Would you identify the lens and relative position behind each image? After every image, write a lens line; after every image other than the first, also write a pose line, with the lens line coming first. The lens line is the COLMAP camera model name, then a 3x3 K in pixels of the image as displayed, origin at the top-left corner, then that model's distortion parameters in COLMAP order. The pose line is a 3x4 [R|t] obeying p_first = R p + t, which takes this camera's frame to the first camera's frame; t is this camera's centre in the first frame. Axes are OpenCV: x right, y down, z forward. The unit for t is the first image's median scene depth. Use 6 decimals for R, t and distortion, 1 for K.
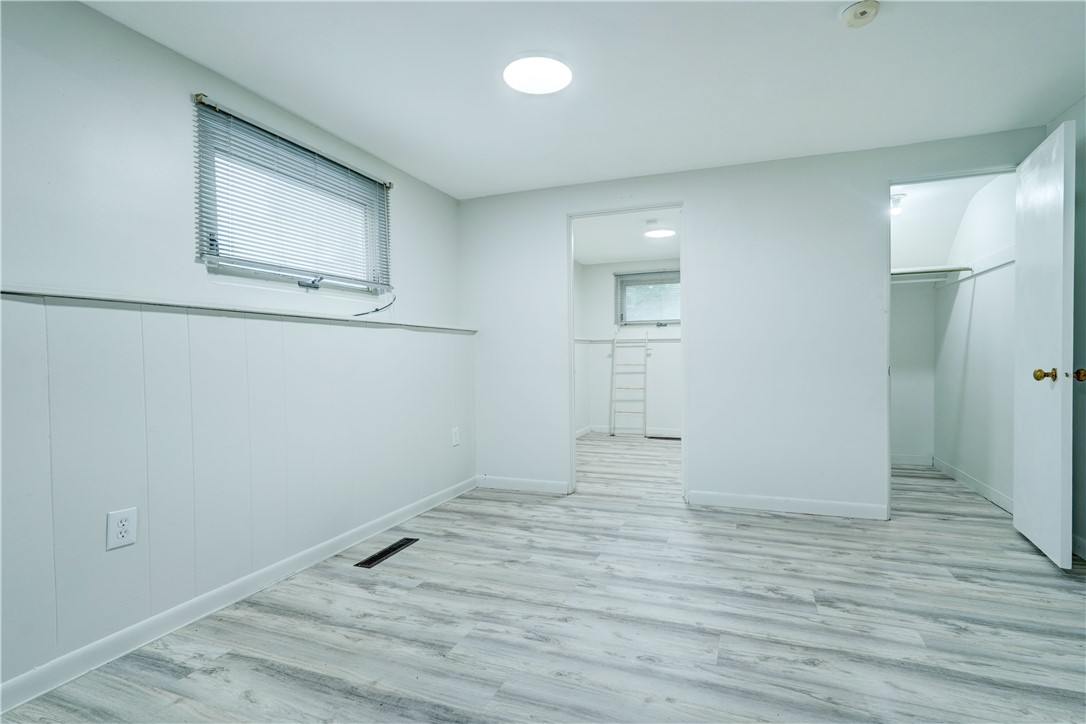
lens RADIAL K [[449.3, 0, 596.1], [0, 449.3, 363.2], [0, 0, 1]] dist [-0.000925, 0.000484]
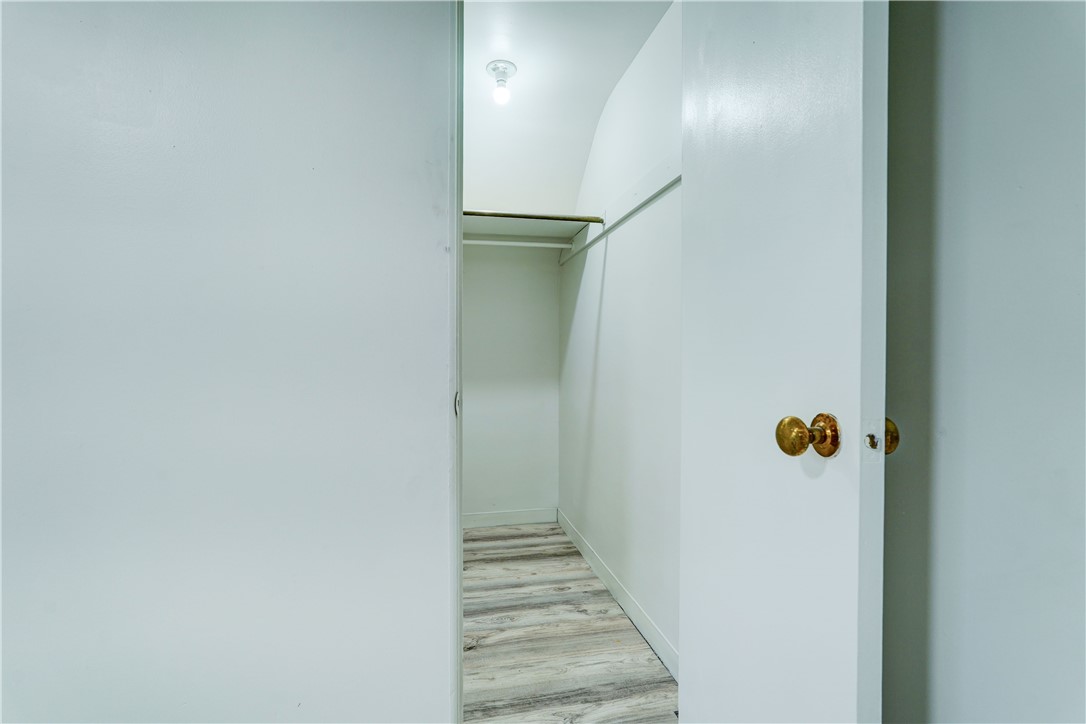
lens RADIAL K [[485.3, 0, 543.0], [0, 485.3, 362.0], [0, 0, 1]] dist [0.000317, 0.000183]
pose [[0.833353, 0.006874, 0.552699, 0.407781], [-0.001666, 0.999949, -0.009925, -0.012342], [-0.552739, 0.007351, 0.833322, 0.499814]]
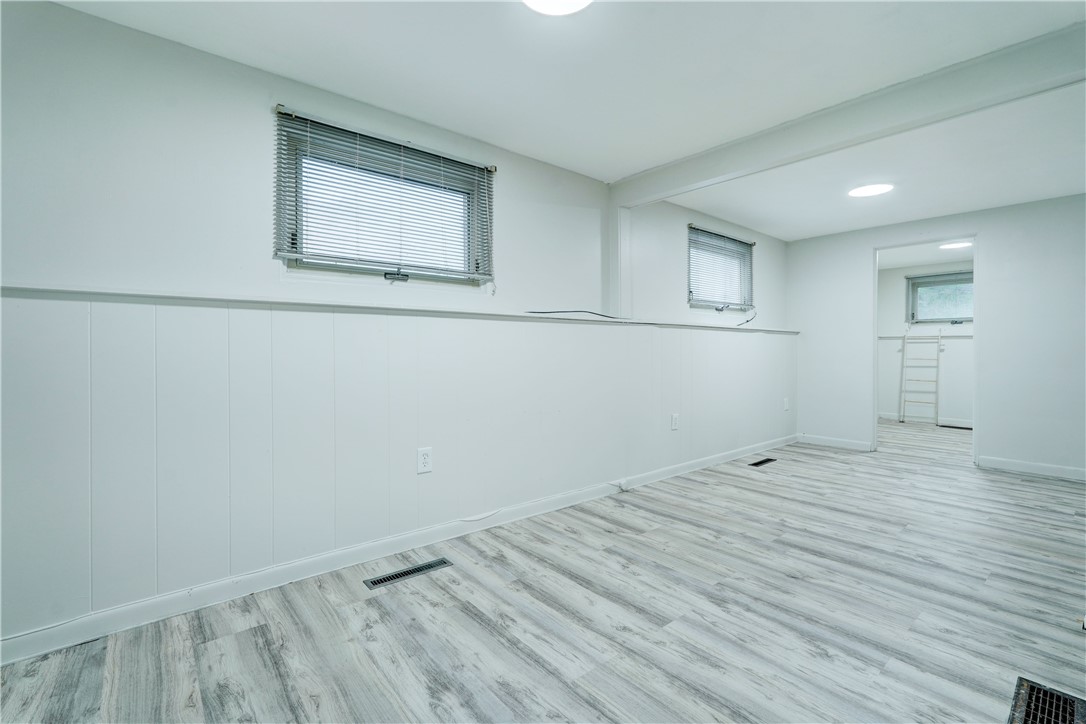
lens RADIAL K [[482.1, 0, 621.8], [0, 482.1, 353.4], [0, 0, 1]] dist [-0.000679, 0.005166]
pose [[0.893749, 0.014675, -0.448326, -0.081714], [-0.018280, 0.999826, -0.003716, 0.011483], [0.448194, 0.011516, 0.893862, -0.620103]]
